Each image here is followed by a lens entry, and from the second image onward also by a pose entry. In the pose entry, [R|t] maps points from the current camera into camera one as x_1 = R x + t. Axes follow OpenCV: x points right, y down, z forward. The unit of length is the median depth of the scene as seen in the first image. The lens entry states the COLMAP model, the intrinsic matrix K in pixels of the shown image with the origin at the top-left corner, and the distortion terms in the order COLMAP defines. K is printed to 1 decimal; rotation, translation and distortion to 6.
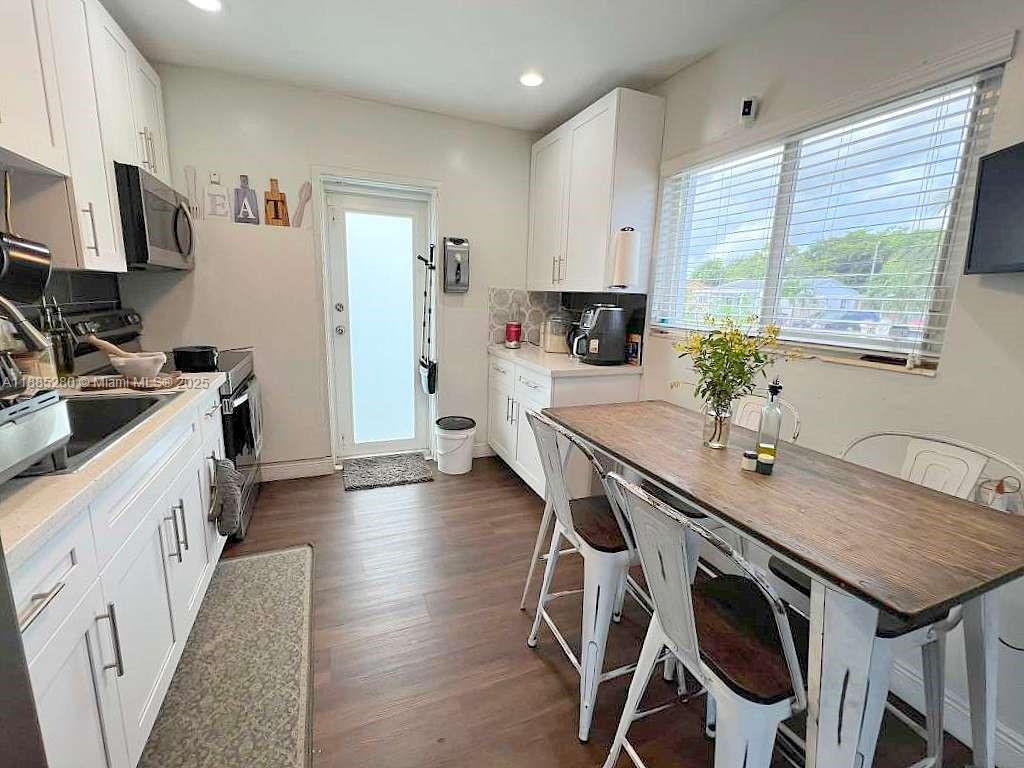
lens RADIAL K [[439.3, 0, 512.5], [0, 439.3, 381.2], [0, 0, 1]] dist [-0.002570, 0.000066]
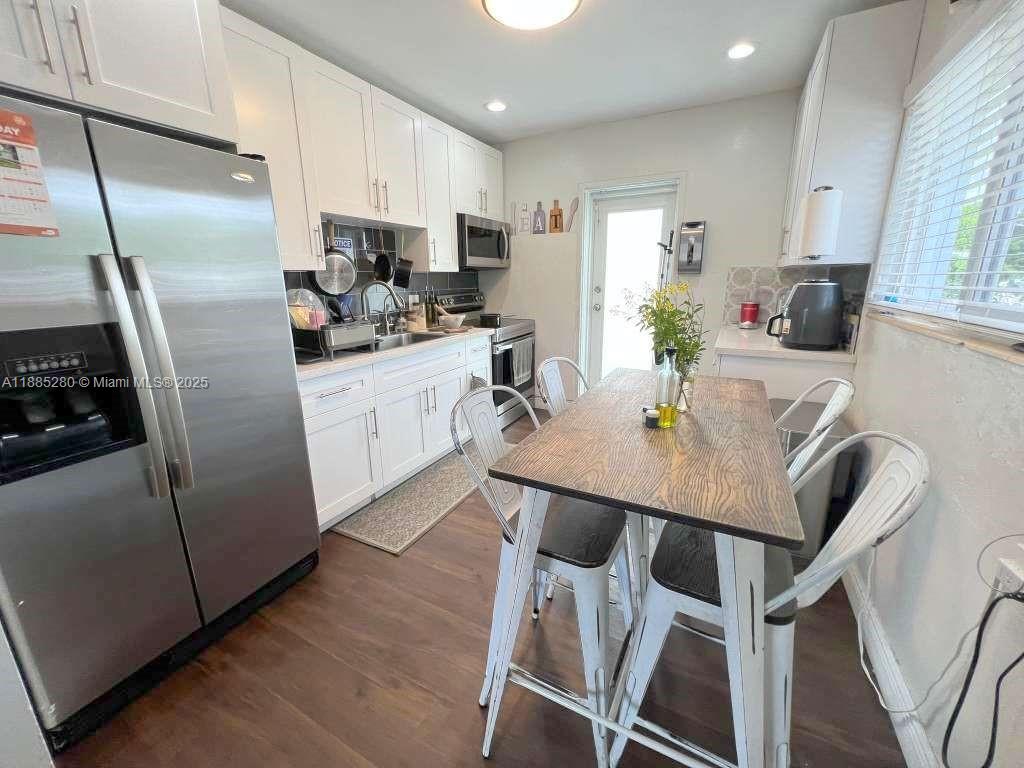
lens RADIAL K [[413.1, 0, 507.9], [0, 413.1, 382.8], [0, 0, 1]] dist [-0.004138, -0.000462]
pose [[0.632951, 0.149950, -0.759531, 0.472026], [-0.115437, 0.988376, 0.098931, 0.016612], [0.765537, 0.025059, 0.642903, 0.021042]]
